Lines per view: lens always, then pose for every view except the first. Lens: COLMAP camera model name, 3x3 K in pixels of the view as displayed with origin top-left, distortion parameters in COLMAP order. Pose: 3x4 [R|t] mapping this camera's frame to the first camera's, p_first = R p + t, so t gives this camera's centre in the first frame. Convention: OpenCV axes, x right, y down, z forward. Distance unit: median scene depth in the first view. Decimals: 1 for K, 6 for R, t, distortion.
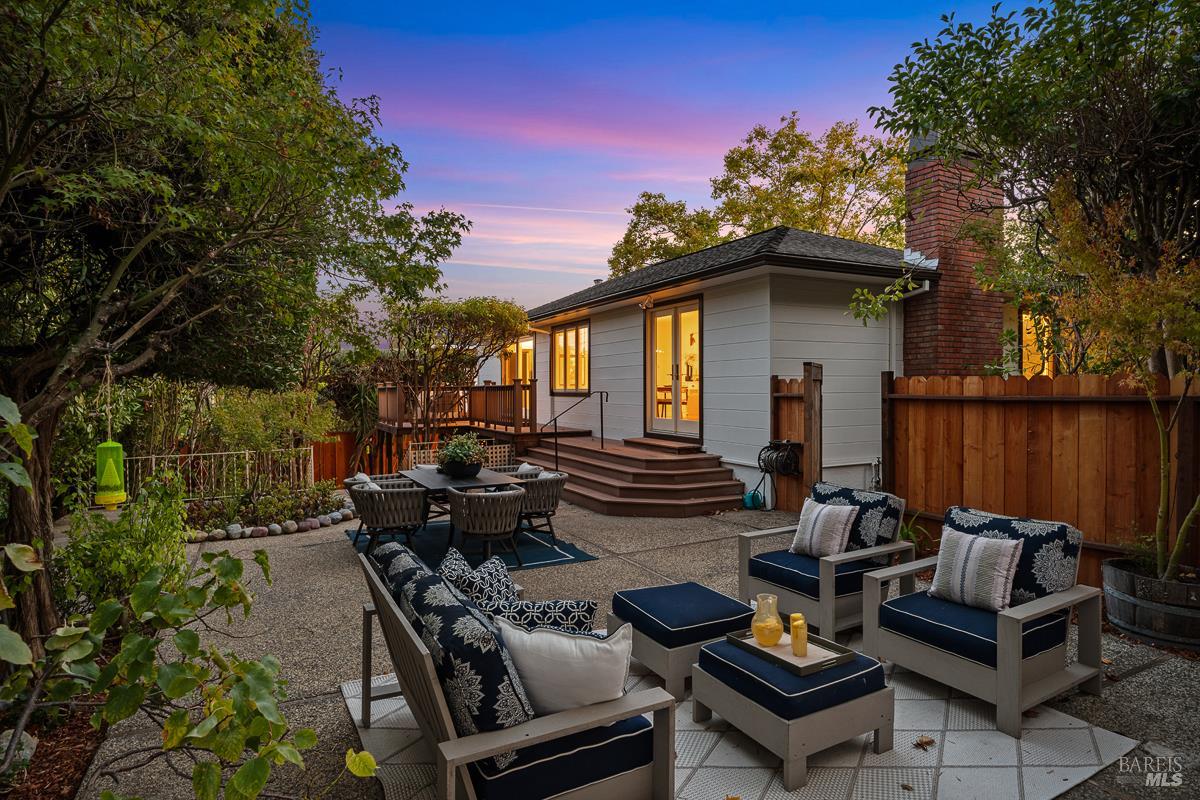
lens RADIAL K [[650.2, 0, 600.7], [0, 650.2, 392.7], [0, 0, 1]] dist [0.000624, 0.000144]
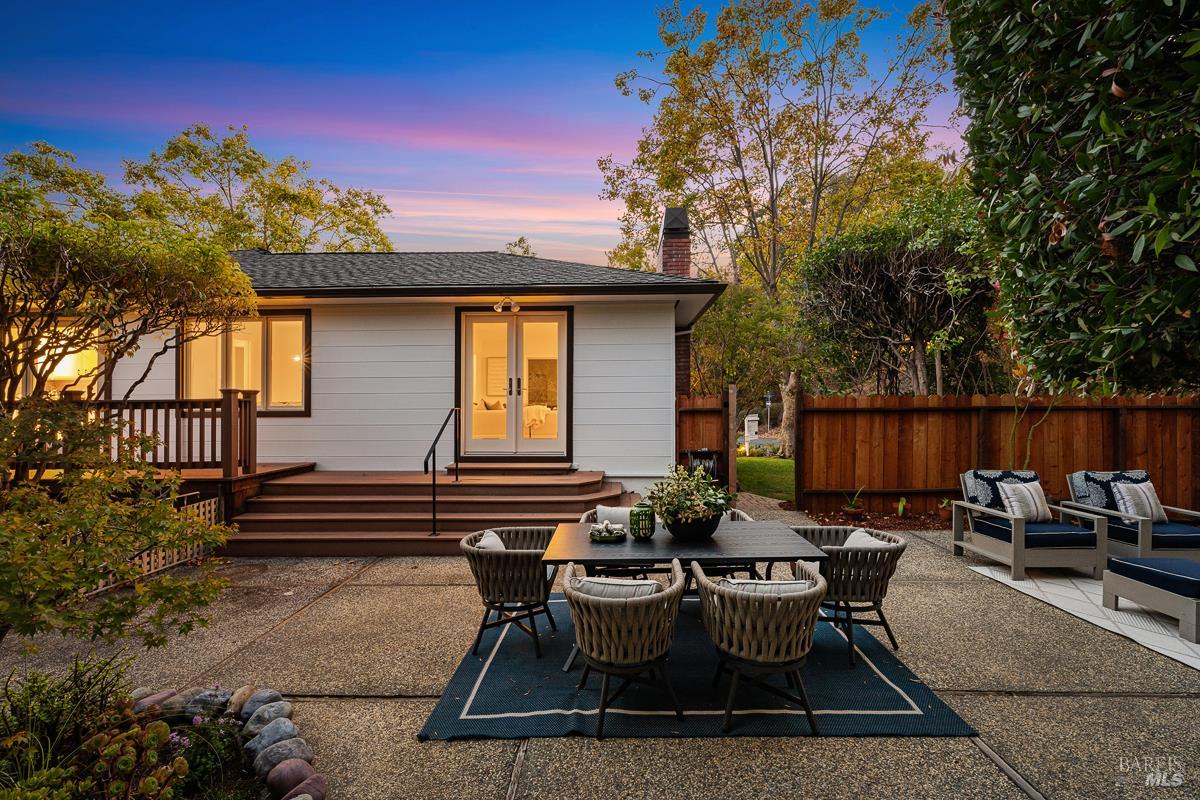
lens RADIAL K [[520.7, 0, 601.5], [0, 520.7, 403.3], [0, 0, 1]] dist [0.002006, -0.000061]
pose [[0.492080, 0.002515, 0.870546, -0.445870], [0.009417, 0.999922, -0.008211, -0.000409], [-0.870499, 0.012238, 0.492018, 0.522964]]
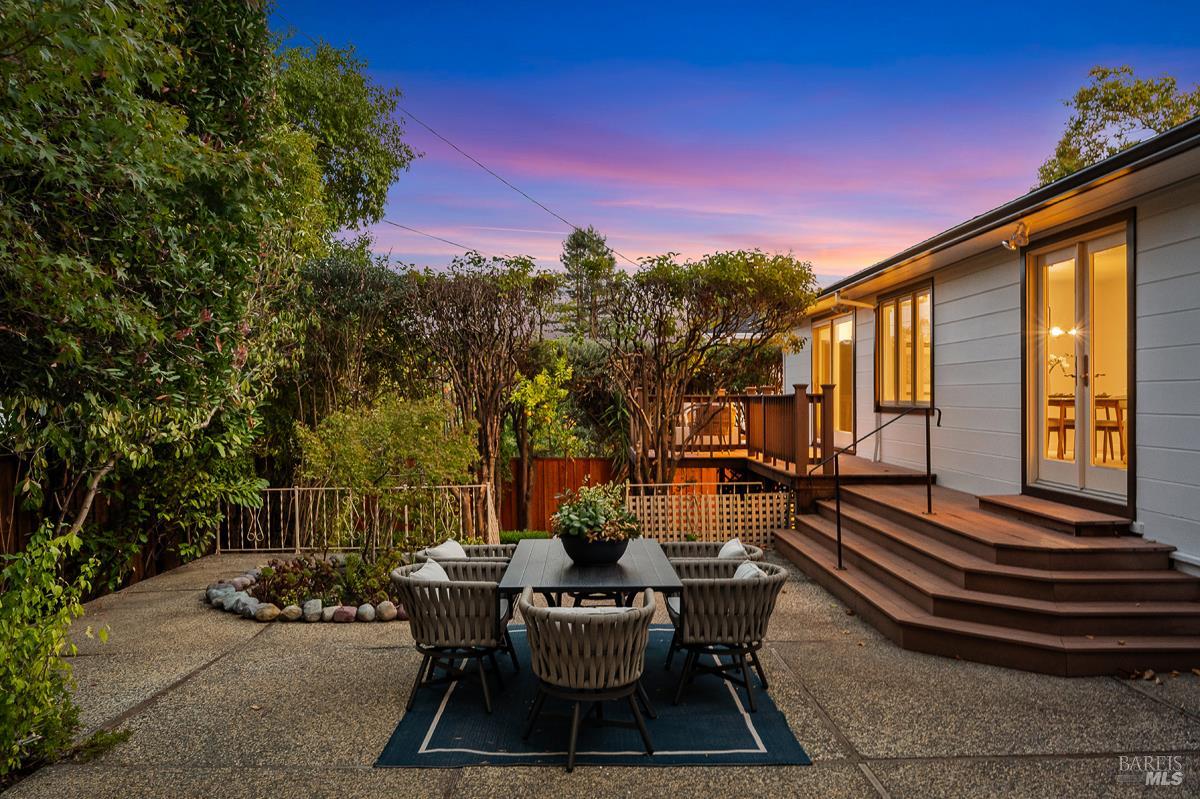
lens RADIAL K [[903.0, 0, 603.6], [0, 903.0, 393.3], [0, 0, 1]] dist [0.004805, -0.007211]
pose [[0.896930, 0.001250, -0.442171, 0.089369], [-0.005591, 0.999948, -0.008514, -0.005642], [0.442137, 0.010109, 0.896890, 0.197961]]
